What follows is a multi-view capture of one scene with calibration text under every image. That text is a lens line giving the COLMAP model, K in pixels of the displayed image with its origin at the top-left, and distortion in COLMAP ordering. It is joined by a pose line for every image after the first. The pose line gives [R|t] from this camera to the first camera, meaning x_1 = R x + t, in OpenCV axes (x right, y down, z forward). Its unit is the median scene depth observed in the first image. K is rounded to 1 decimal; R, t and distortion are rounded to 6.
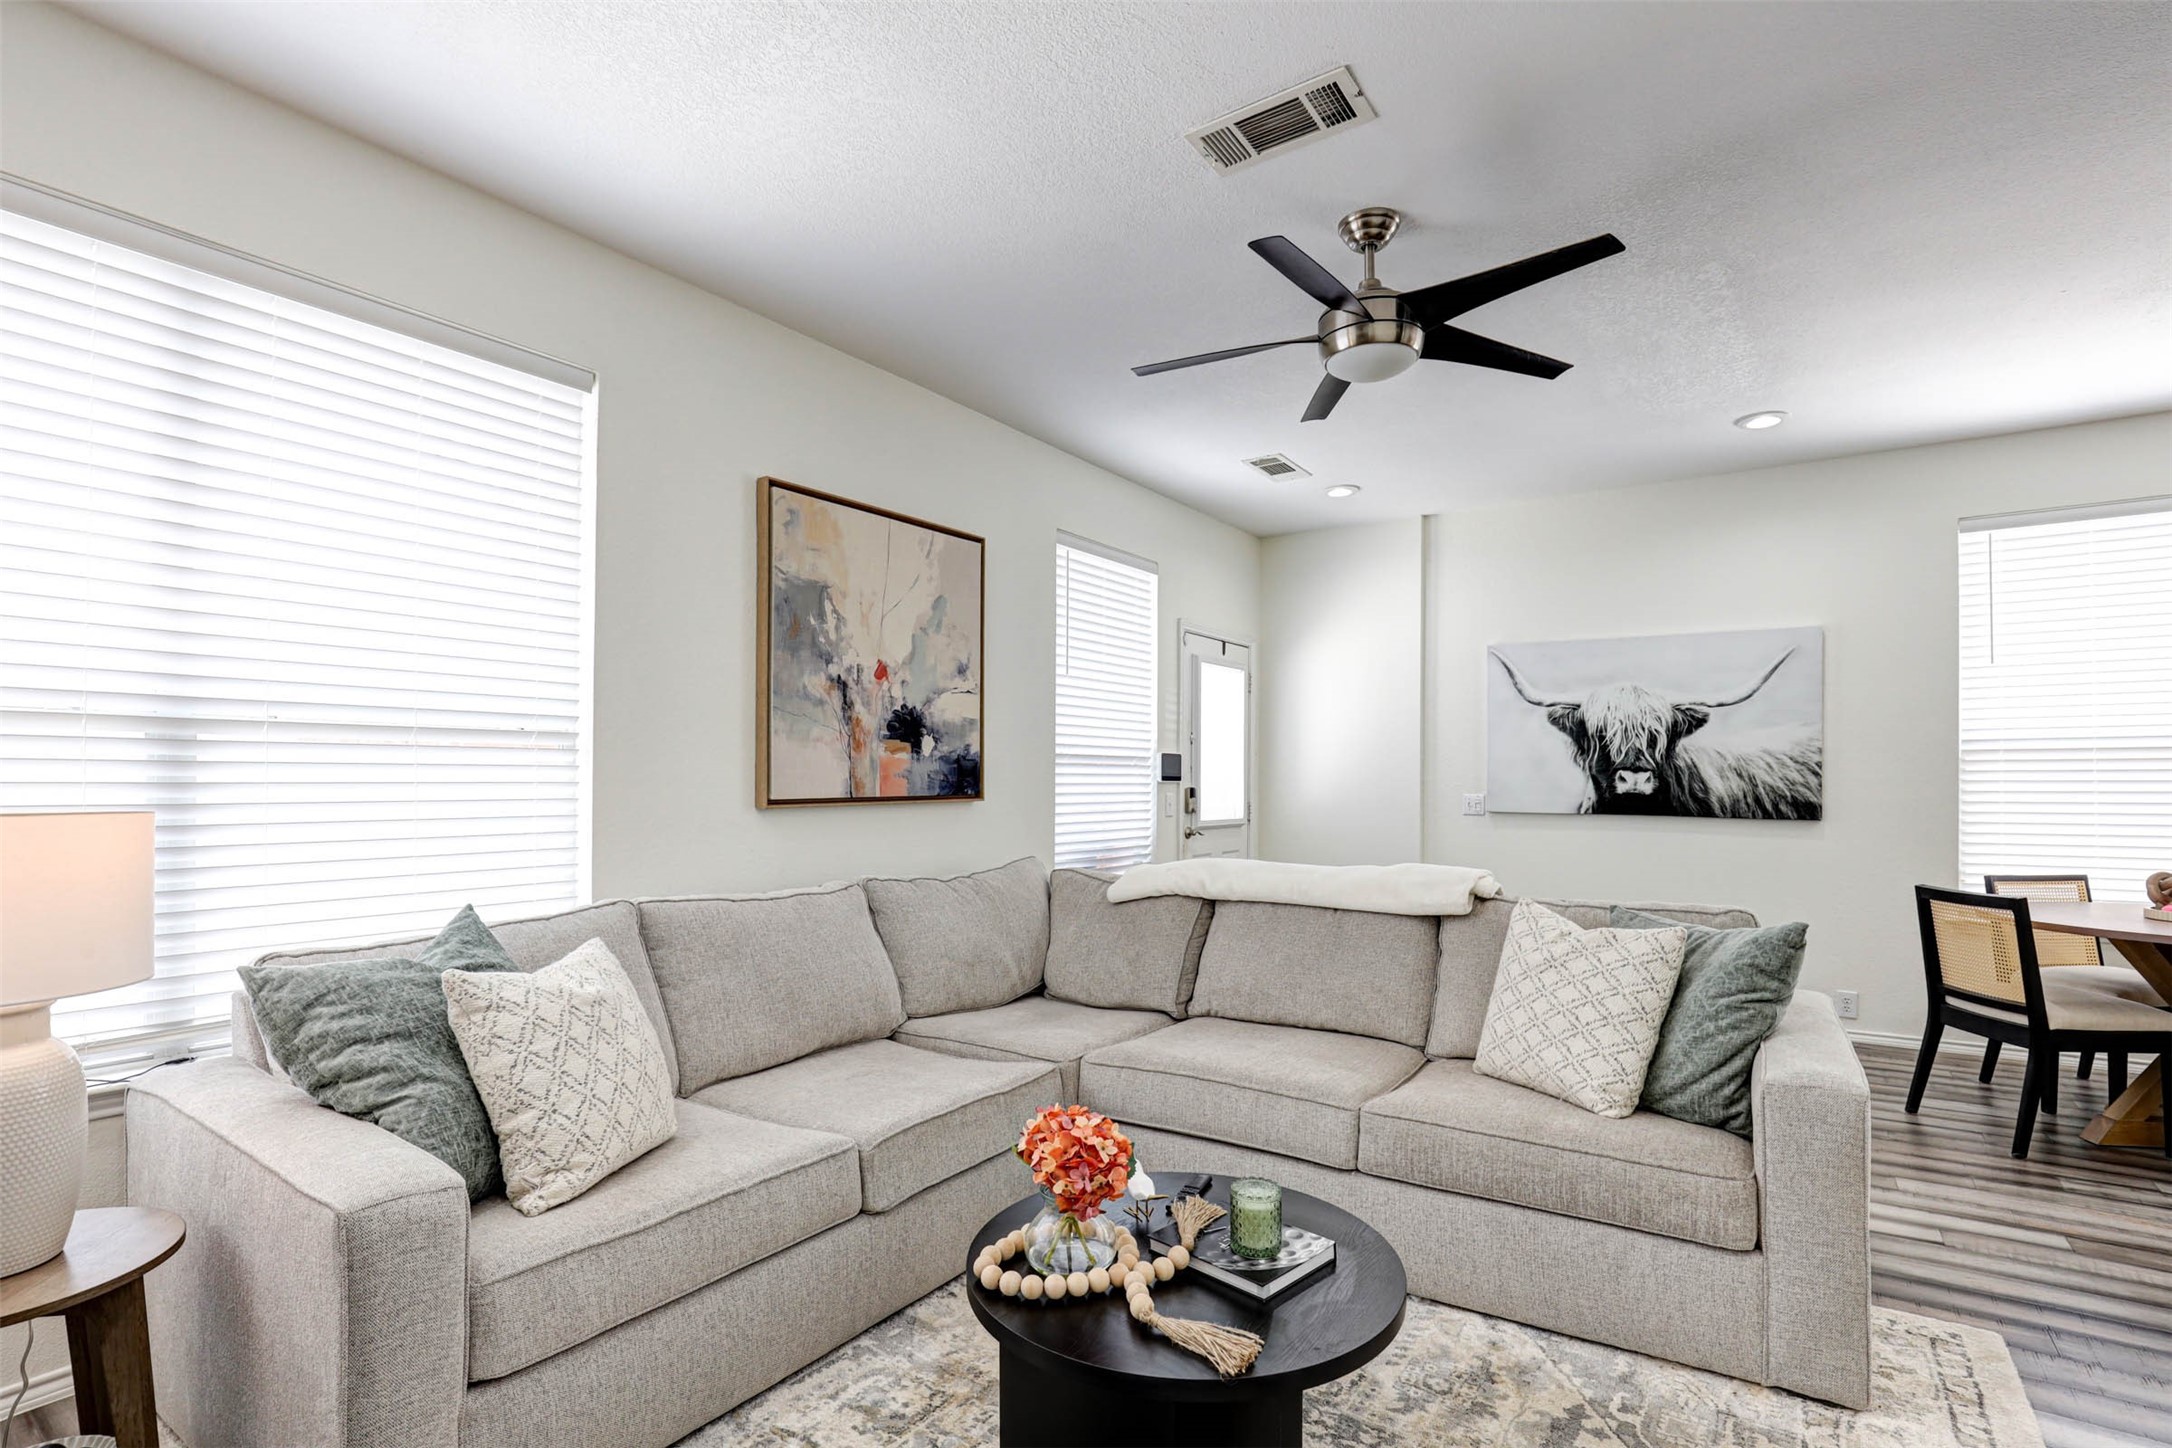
lens RADIAL K [[1007.7, 0, 1081.6], [0, 1007.7, 770.8], [0, 0, 1]] dist [-0.037476, 0.004620]
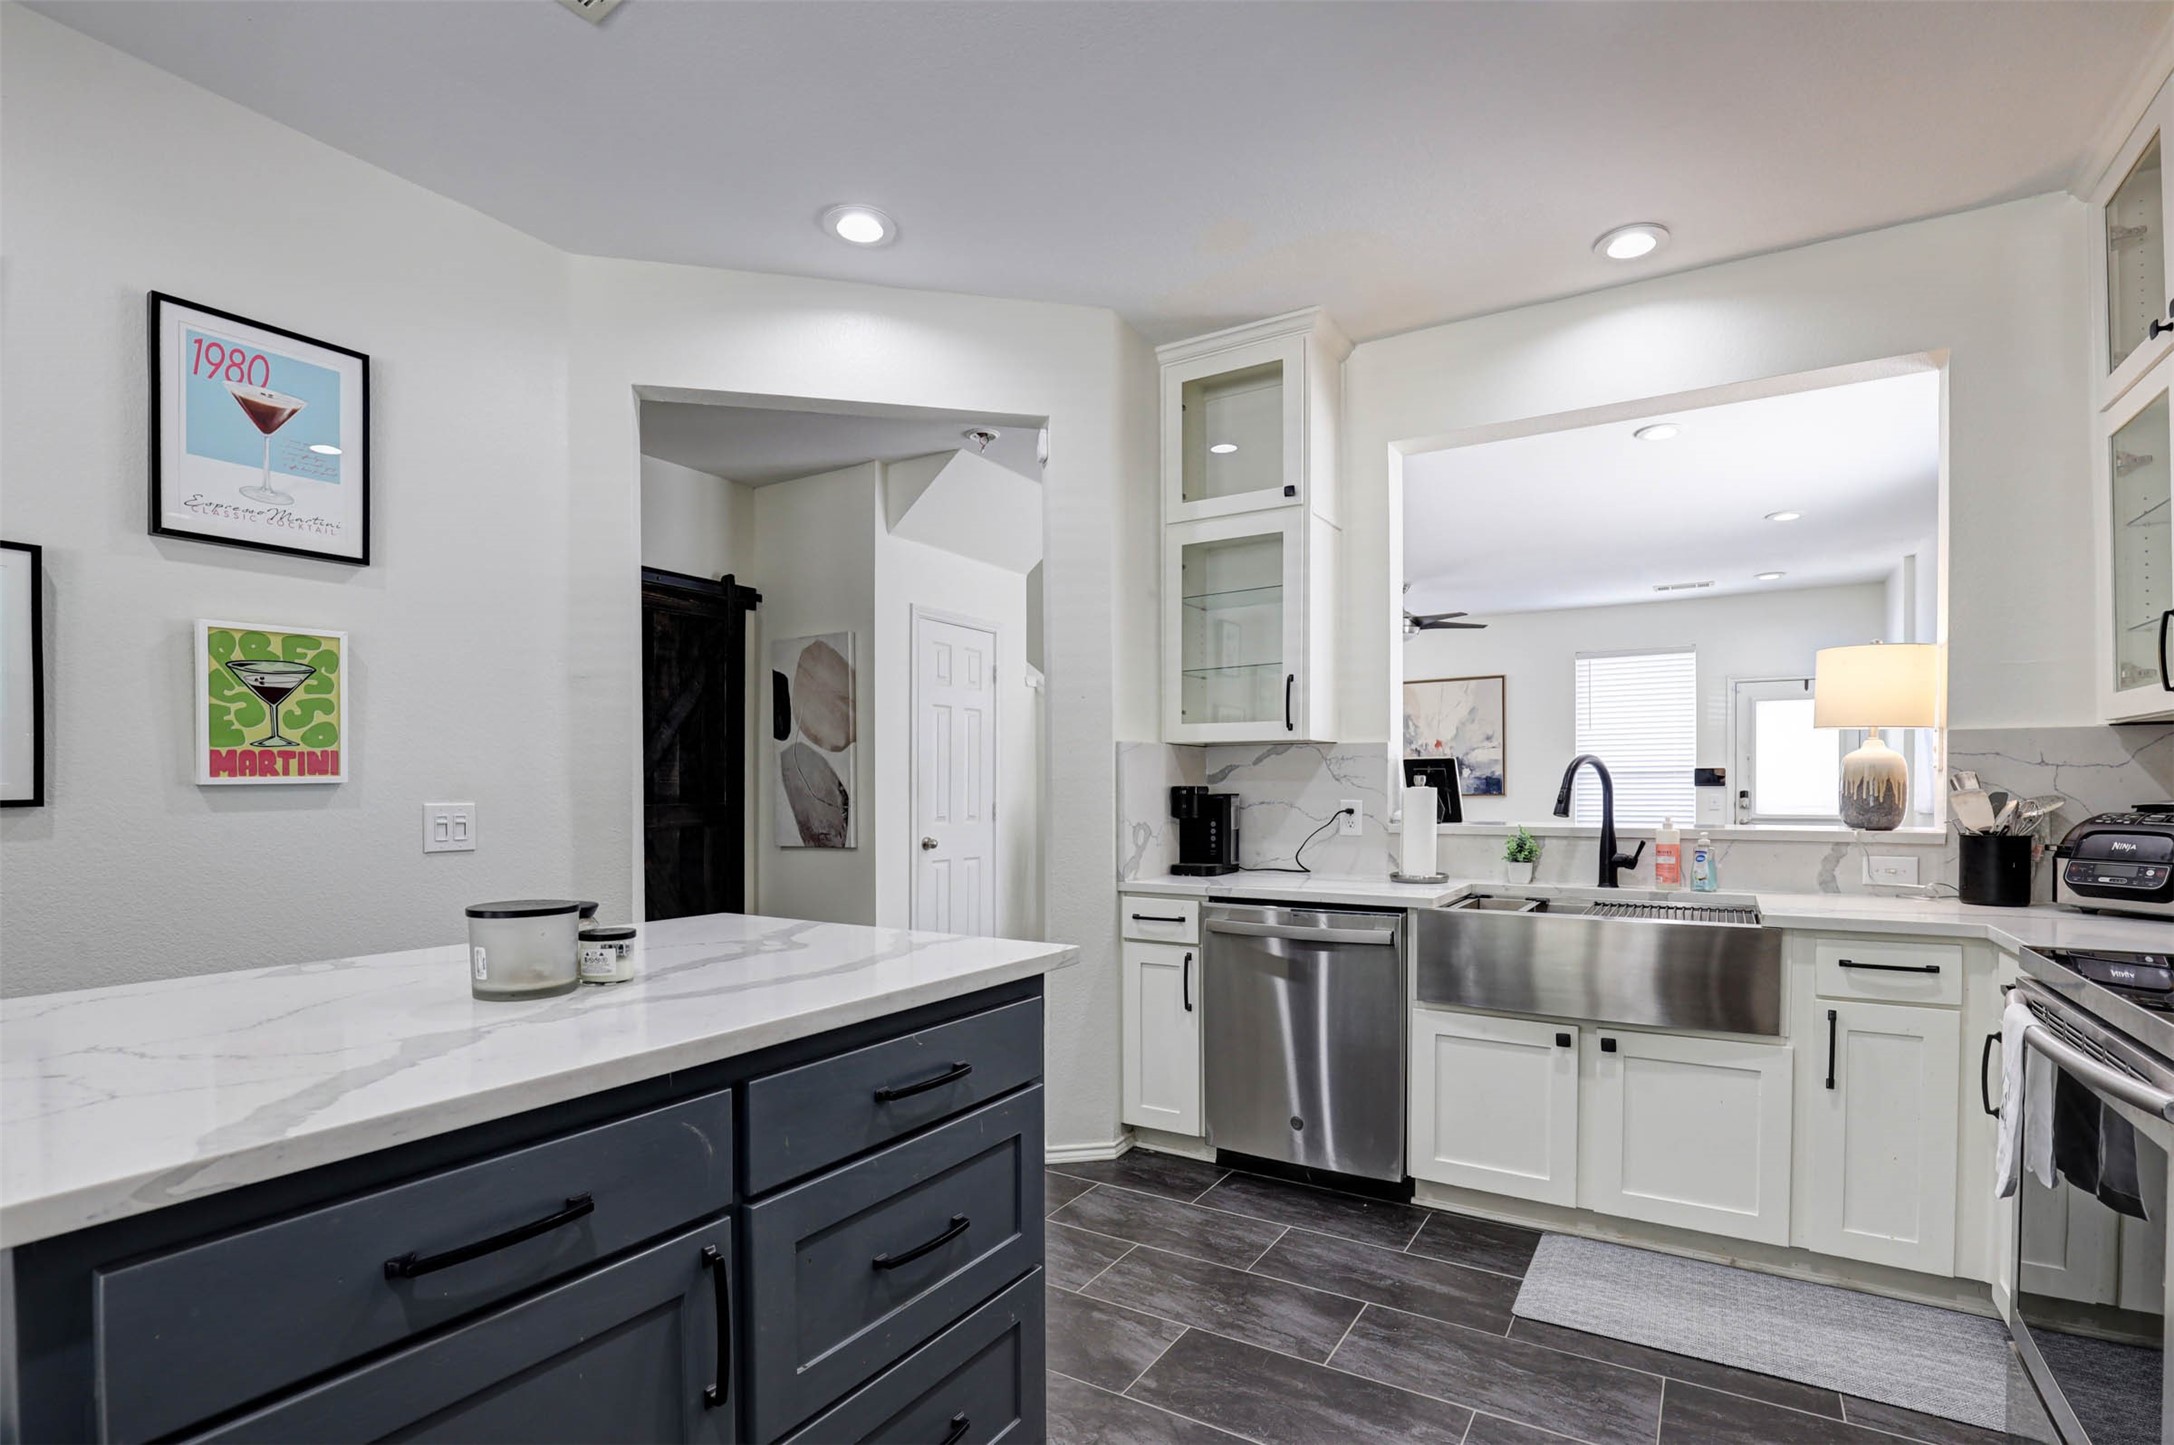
lens RADIAL K [[1010.2, 0, 1088.4], [0, 1010.2, 809.5], [0, 0, 1]] dist [-0.038997, 0.007734]
pose [[0.055708, 0.014386, -0.998343, 1.979968], [0.012110, 0.999813, 0.015083, 0.014462], [0.998374, -0.012930, 0.055523, -0.017907]]
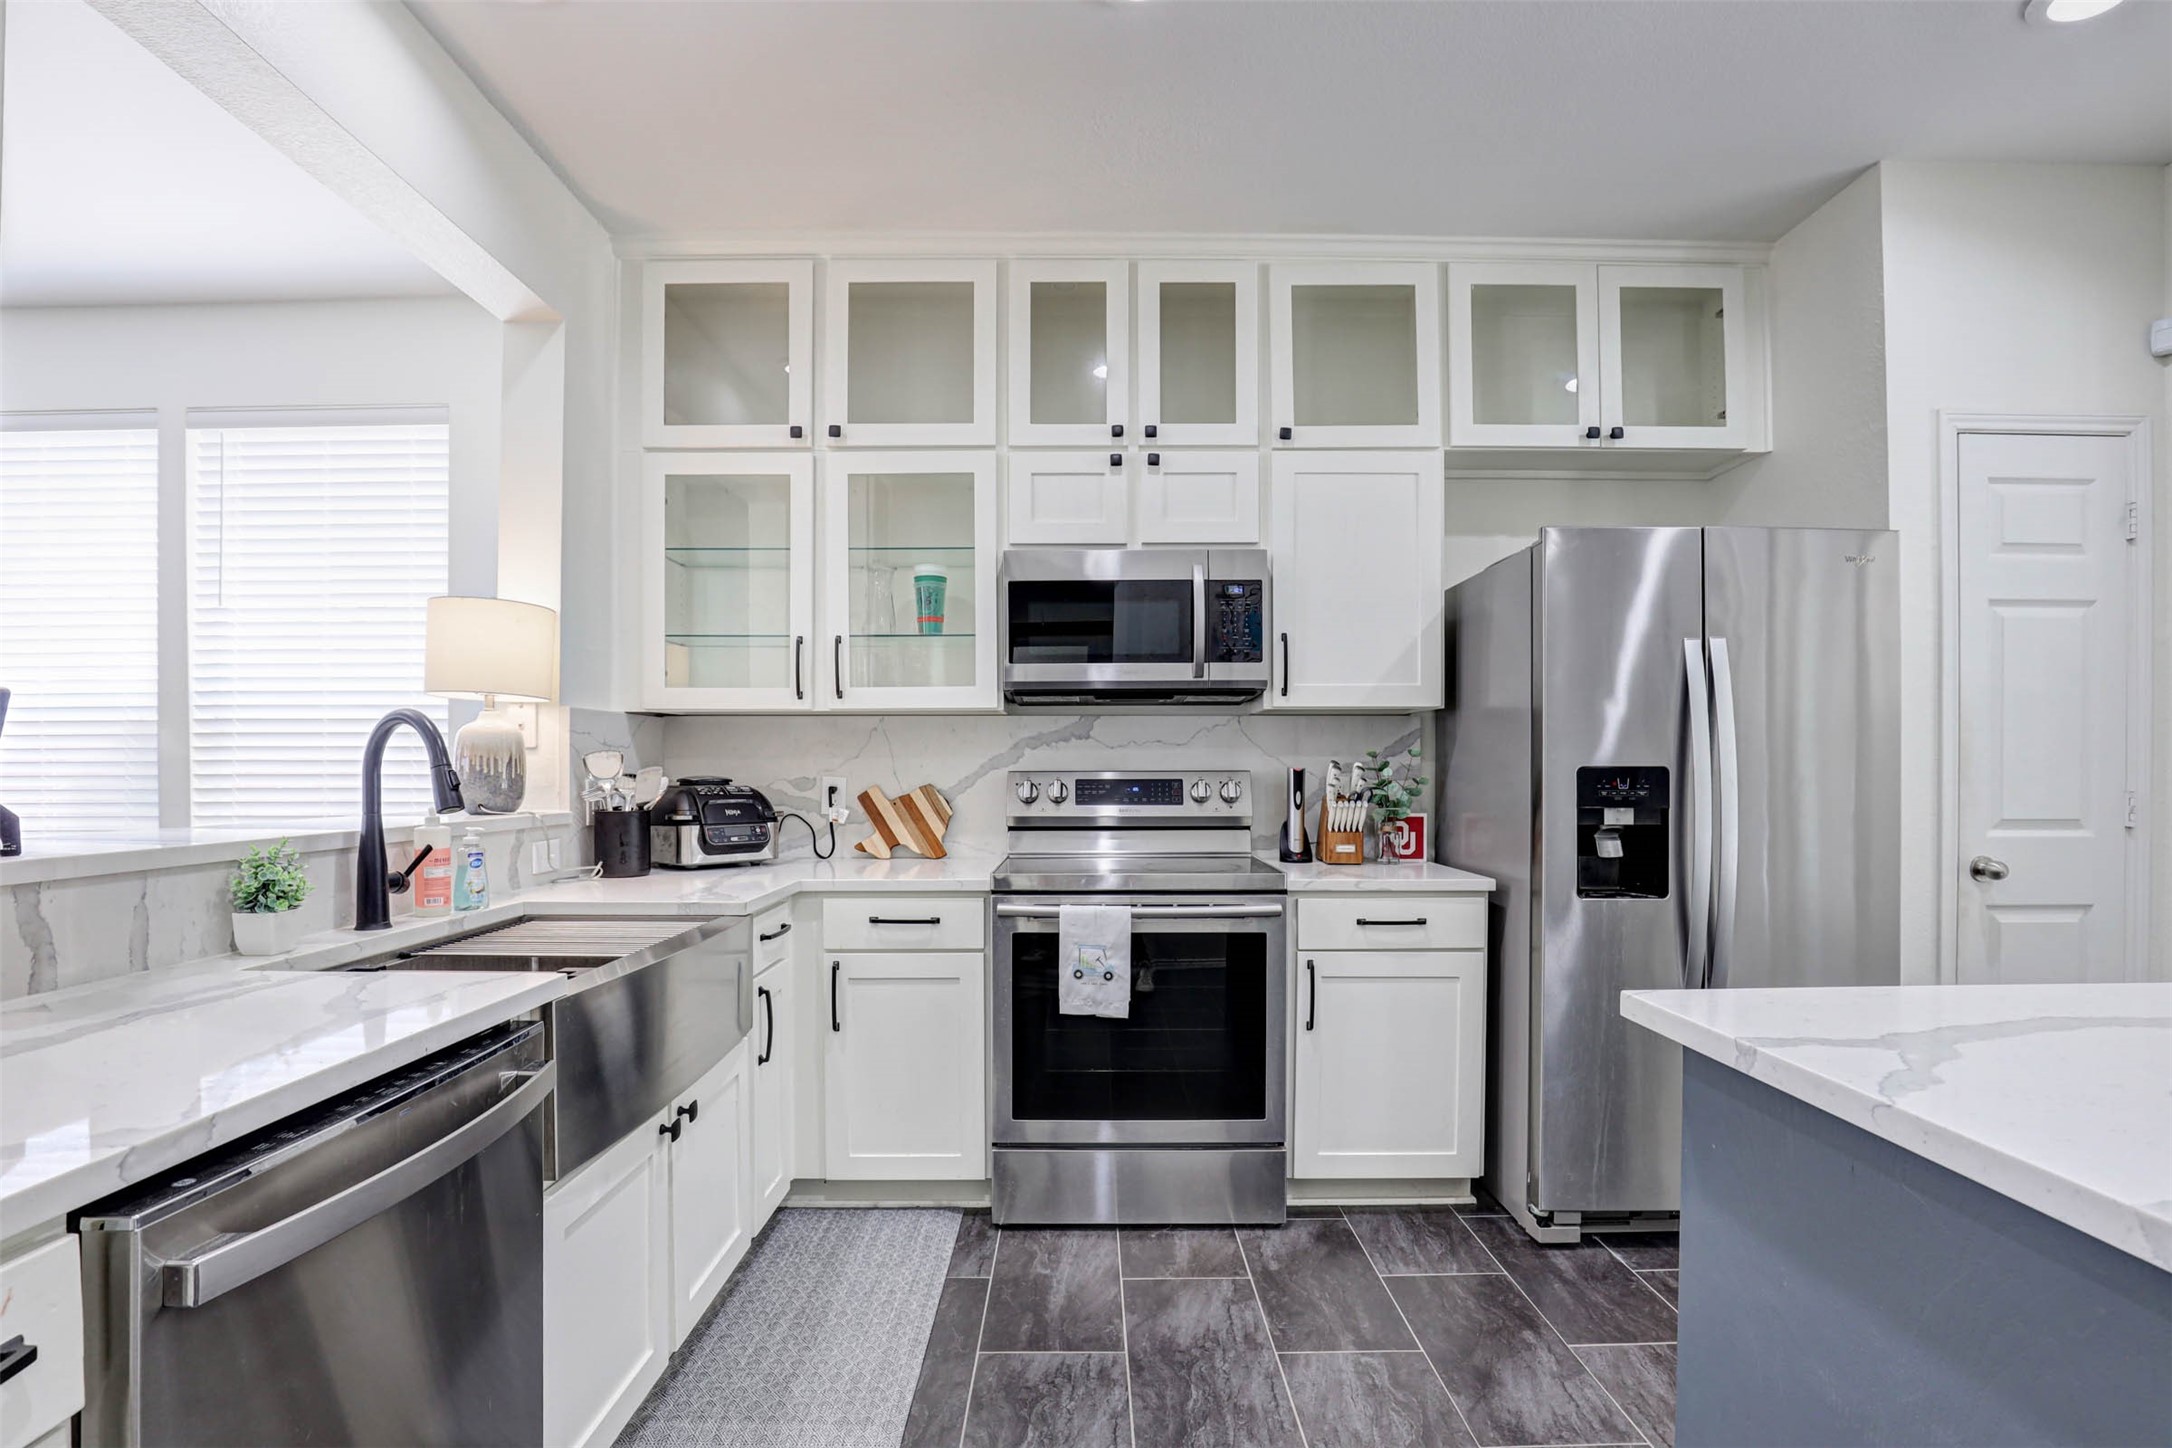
lens RADIAL K [[1007.7, 0, 1081.6], [0, 1007.7, 770.8], [0, 0, 1]] dist [-0.037476, 0.004620]
pose [[0.815893, -0.006839, 0.578163, 1.223955], [-0.002664, 0.999875, 0.015587, 0.008351], [-0.578197, -0.014258, 0.815772, -0.149715]]
